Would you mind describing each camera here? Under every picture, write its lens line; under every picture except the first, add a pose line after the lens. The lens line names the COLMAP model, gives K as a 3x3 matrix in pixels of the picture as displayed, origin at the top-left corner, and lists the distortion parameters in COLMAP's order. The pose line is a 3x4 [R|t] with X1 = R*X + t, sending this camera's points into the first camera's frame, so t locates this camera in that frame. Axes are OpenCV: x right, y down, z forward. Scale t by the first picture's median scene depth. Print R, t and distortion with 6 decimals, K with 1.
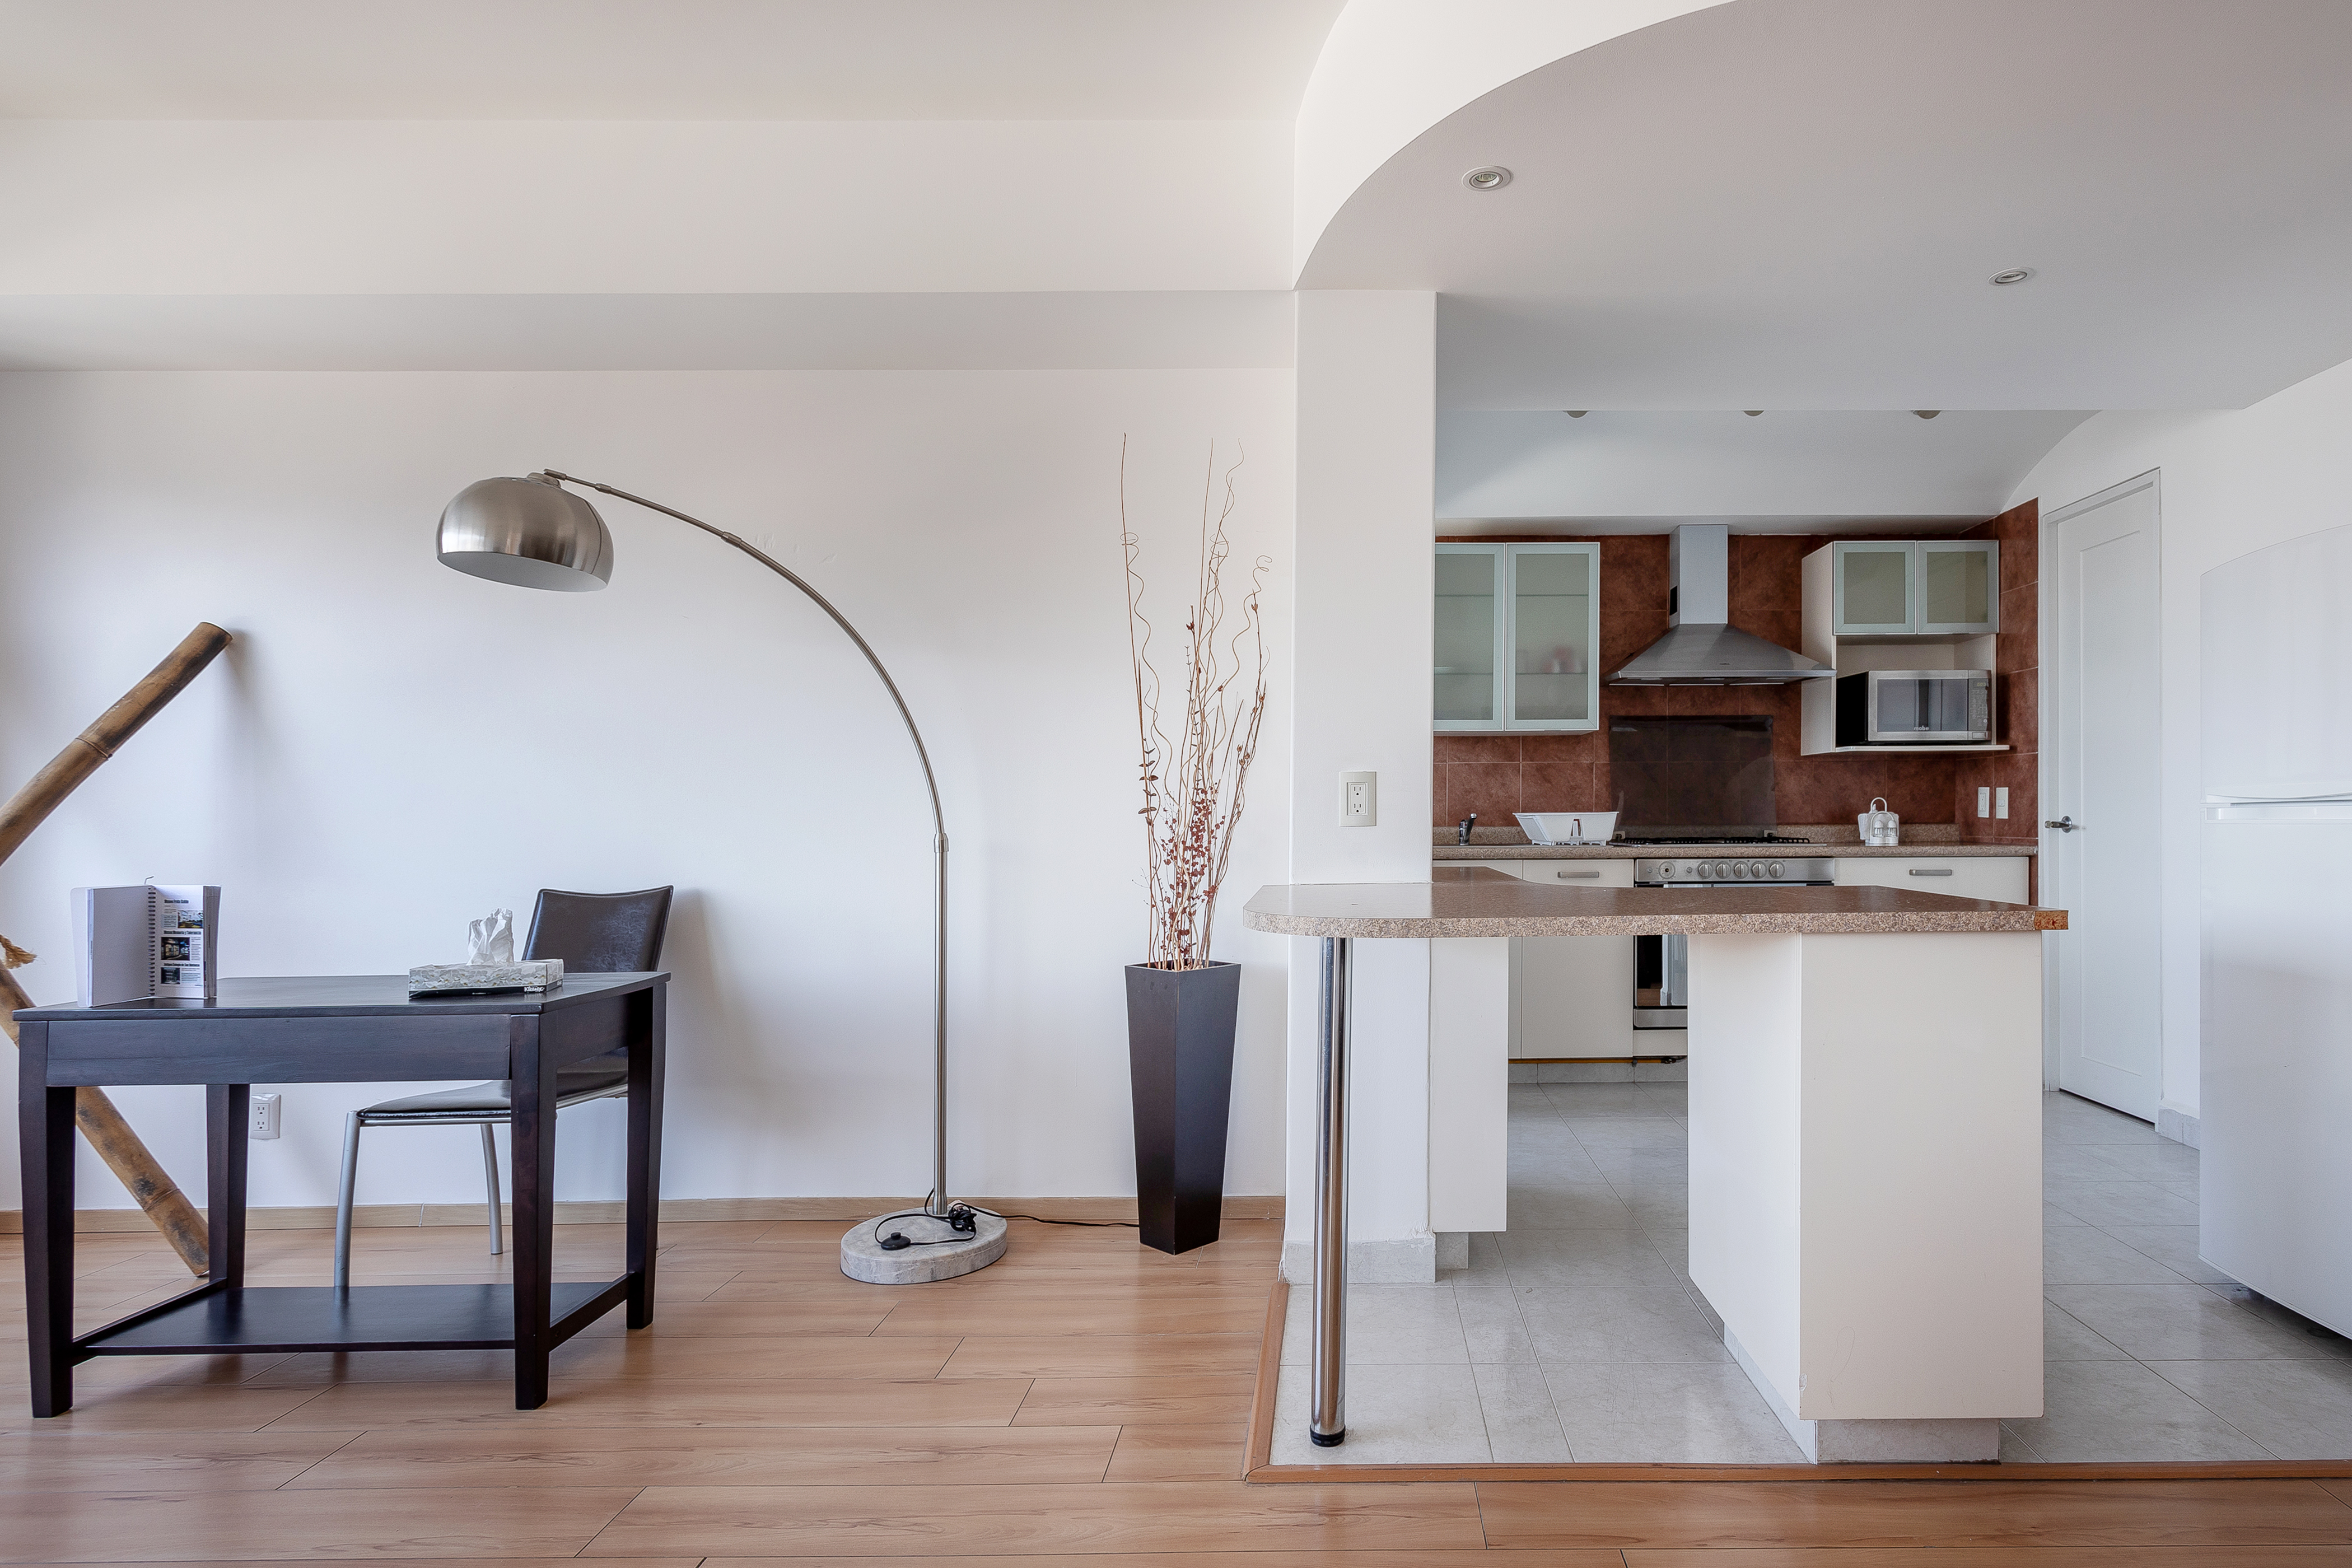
lens RADIAL K [[1313.5, 0, 1306.7], [0, 1313.5, 813.5], [0, 0, 1]] dist [0.002505, -0.003196]
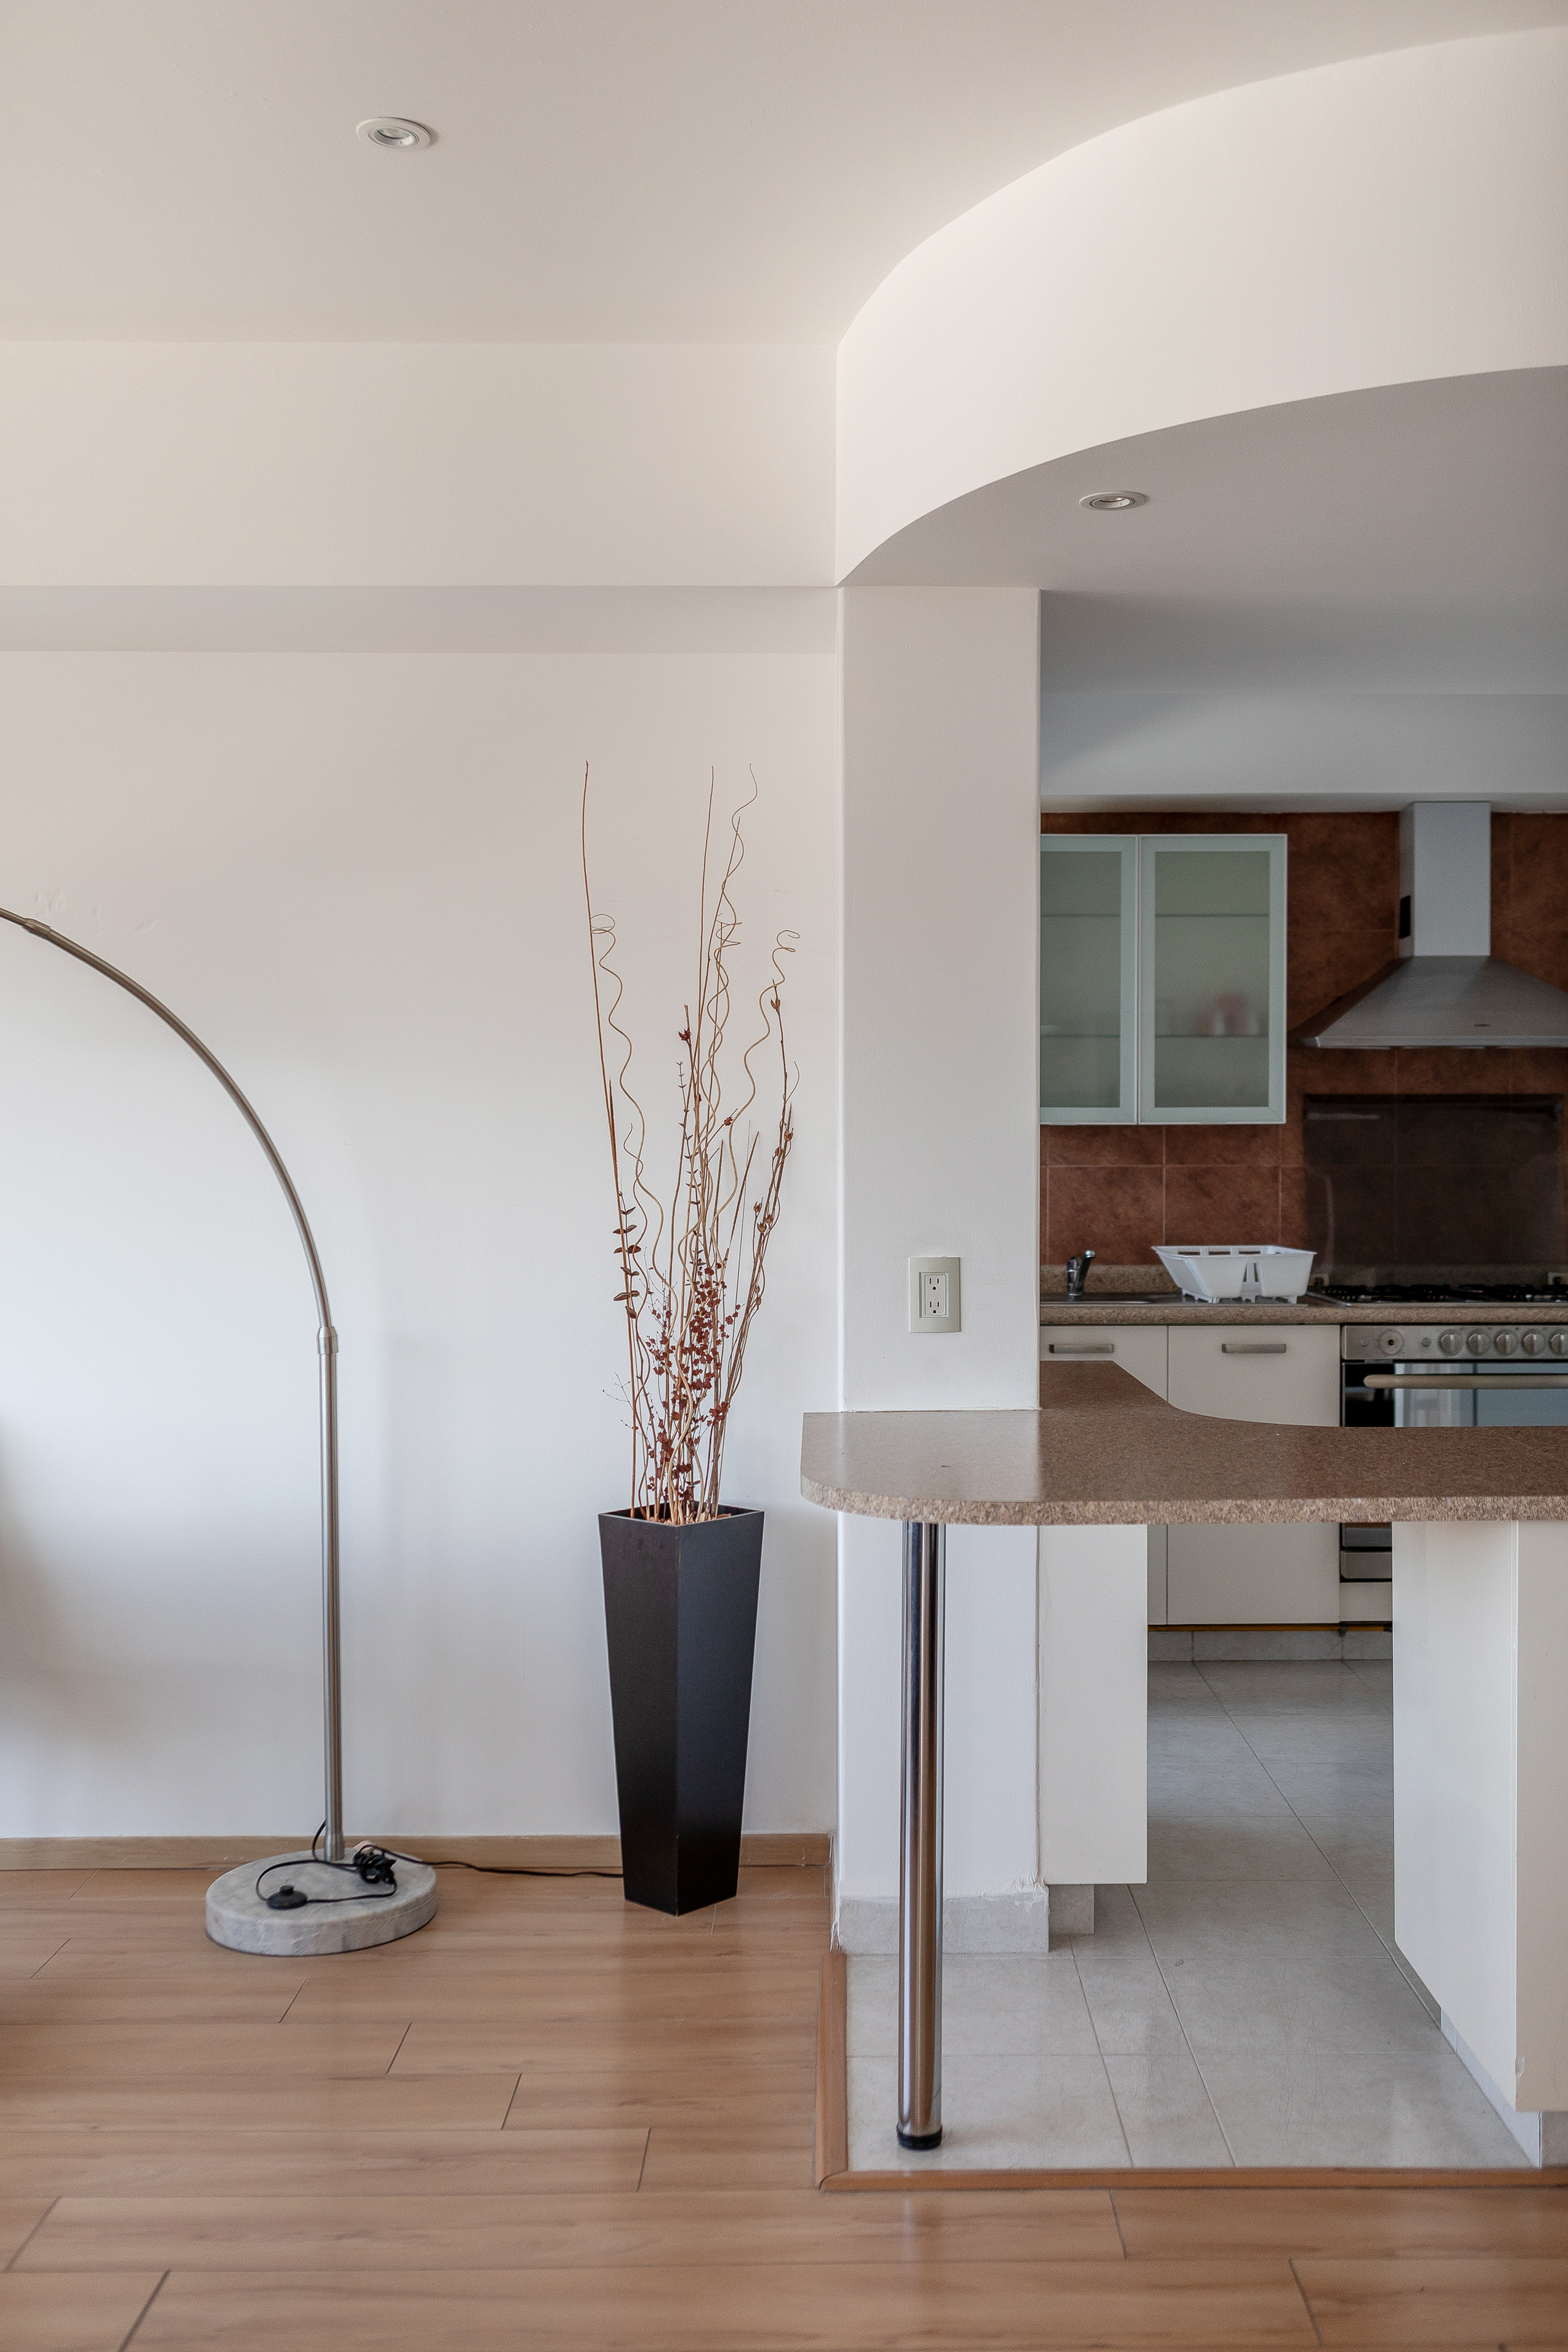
lens RADIAL K [[2247.9, 0, 709.2], [0, 2247.9, 1220.7], [0, 0, 1]] dist [-0.000968, 0.000000]
pose [[0.999146, -0.003113, -0.041190, -0.026030], [0.003863, 0.999828, 0.018158, -0.060906], [0.041127, -0.018301, 0.998986, -0.195648]]
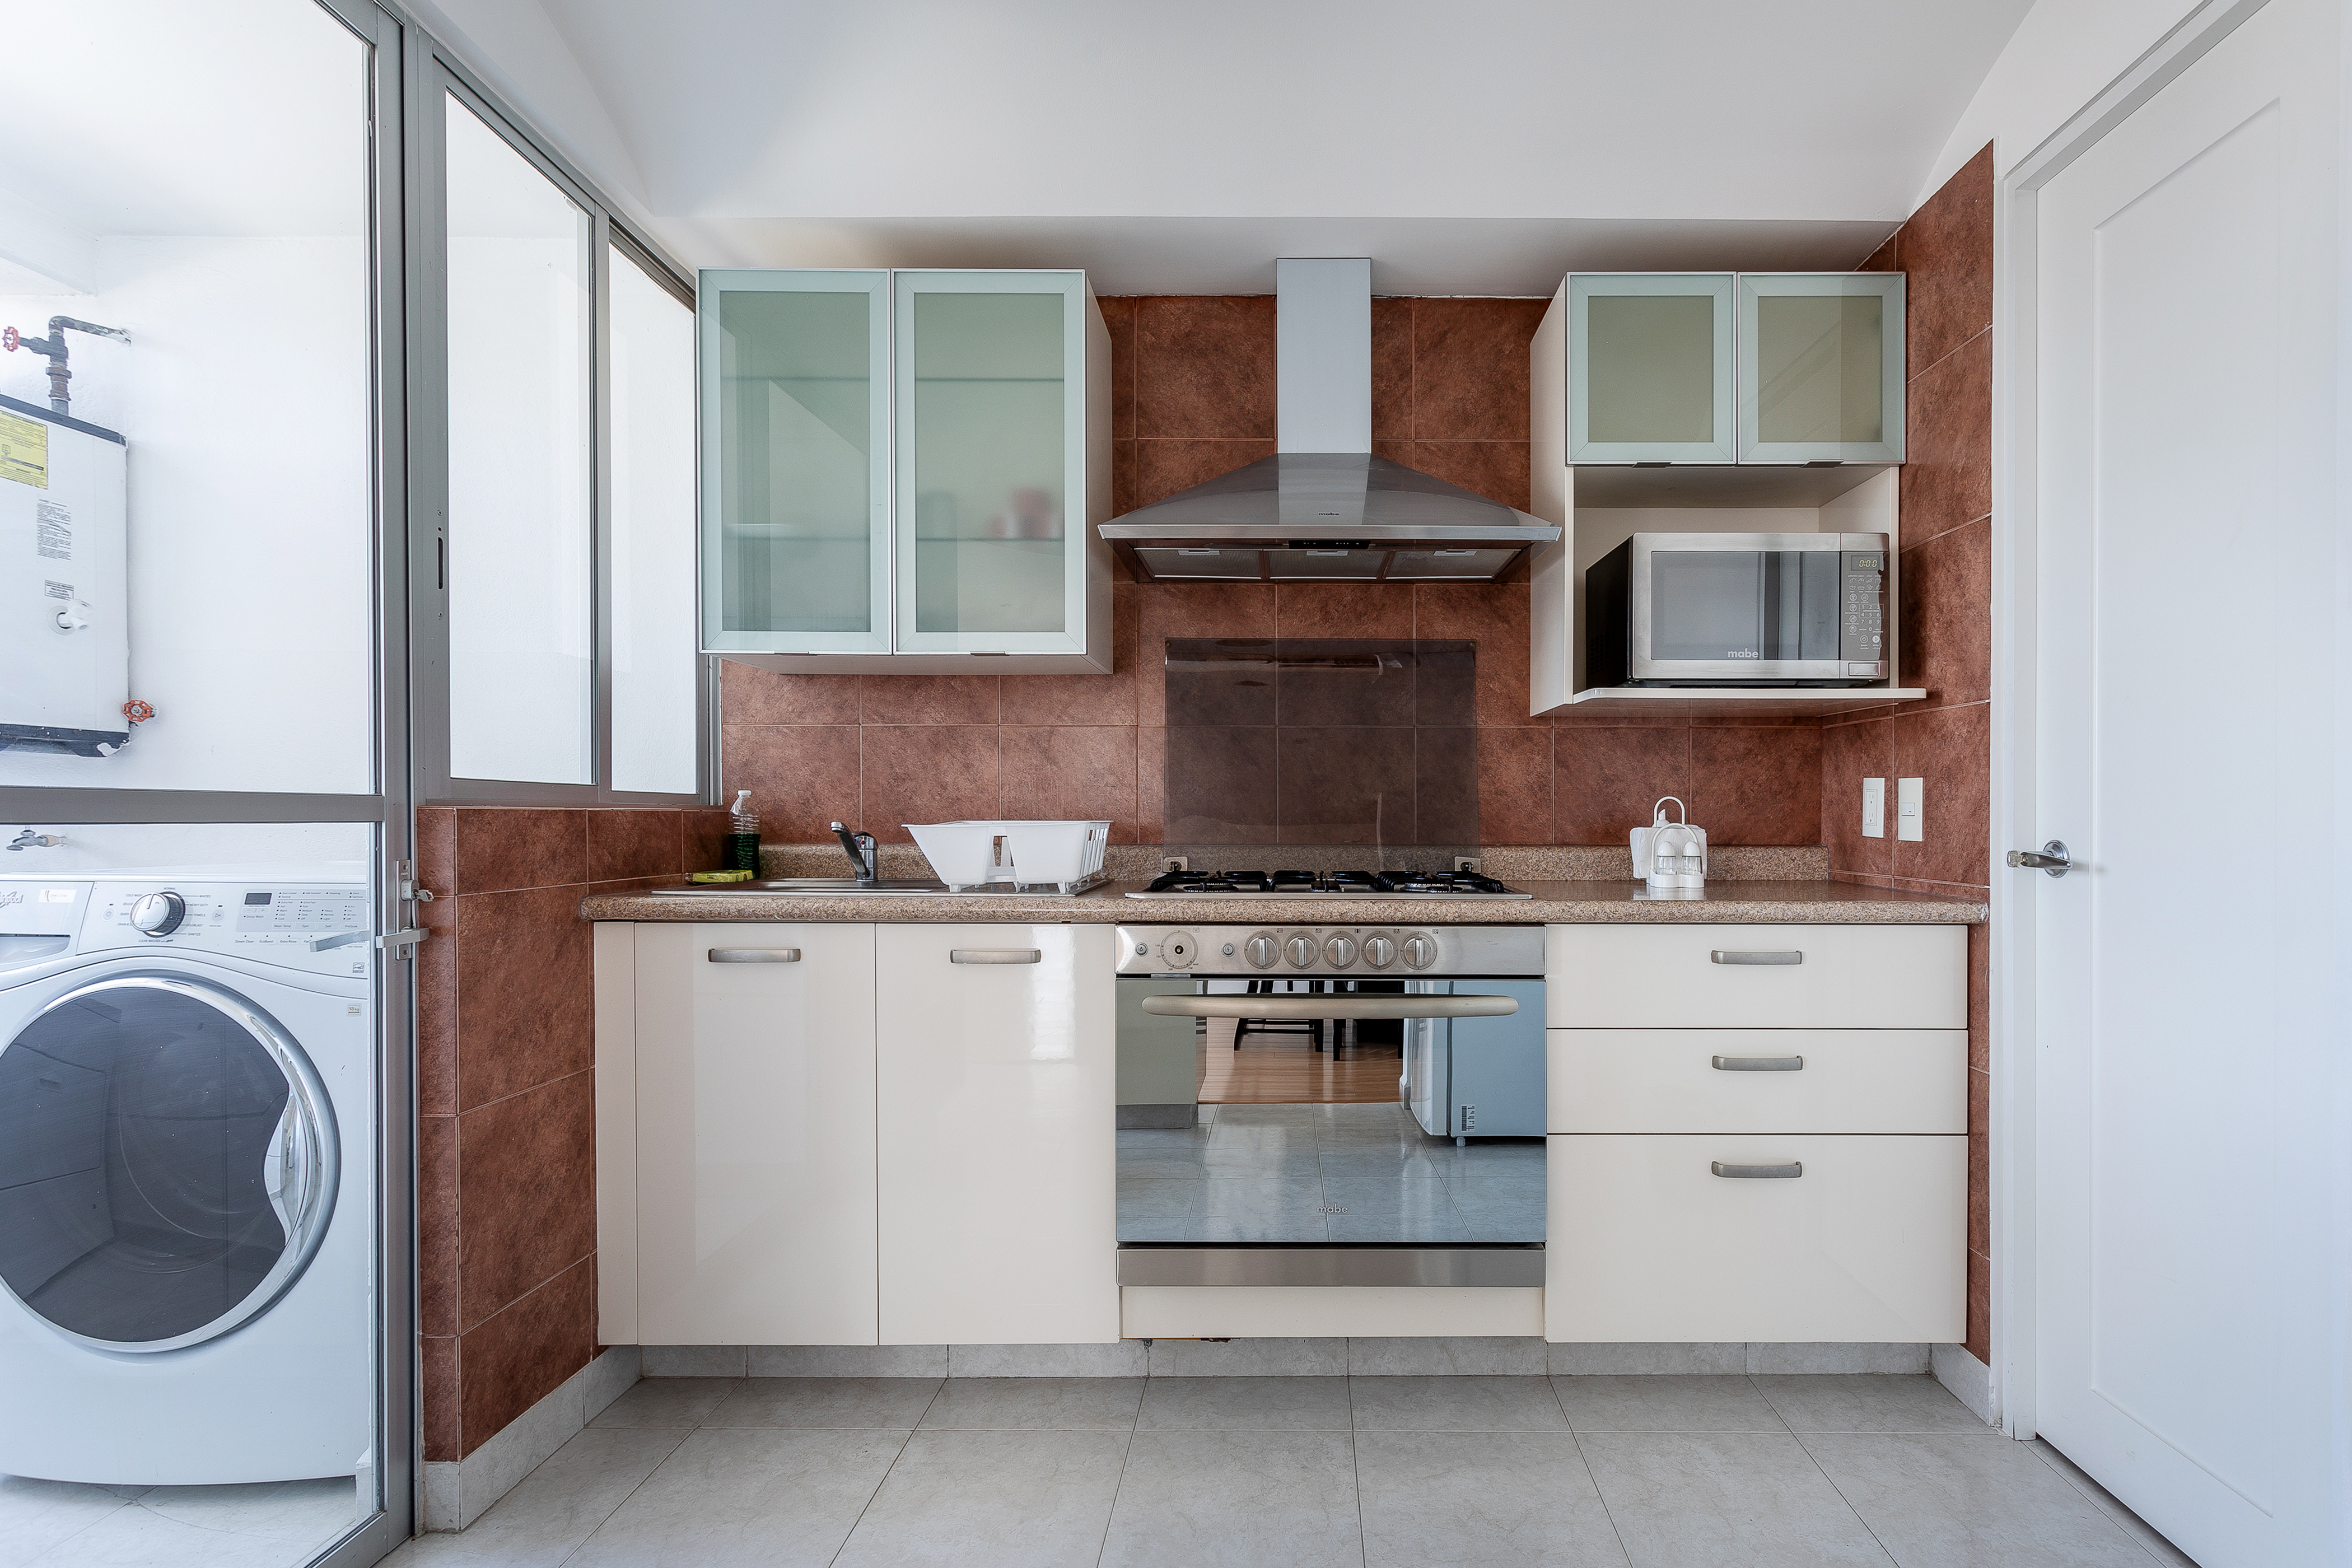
lens RADIAL K [[1370.8, 0, 1172.7], [0, 1370.8, 812.3], [0, 0, 1]] dist [-0.002399, 0.004434]
pose [[0.999960, 0.005964, -0.006708, 0.427790], [-0.005975, 0.999981, -0.001518, -0.007005], [0.006699, 0.001559, 0.999976, 0.809136]]
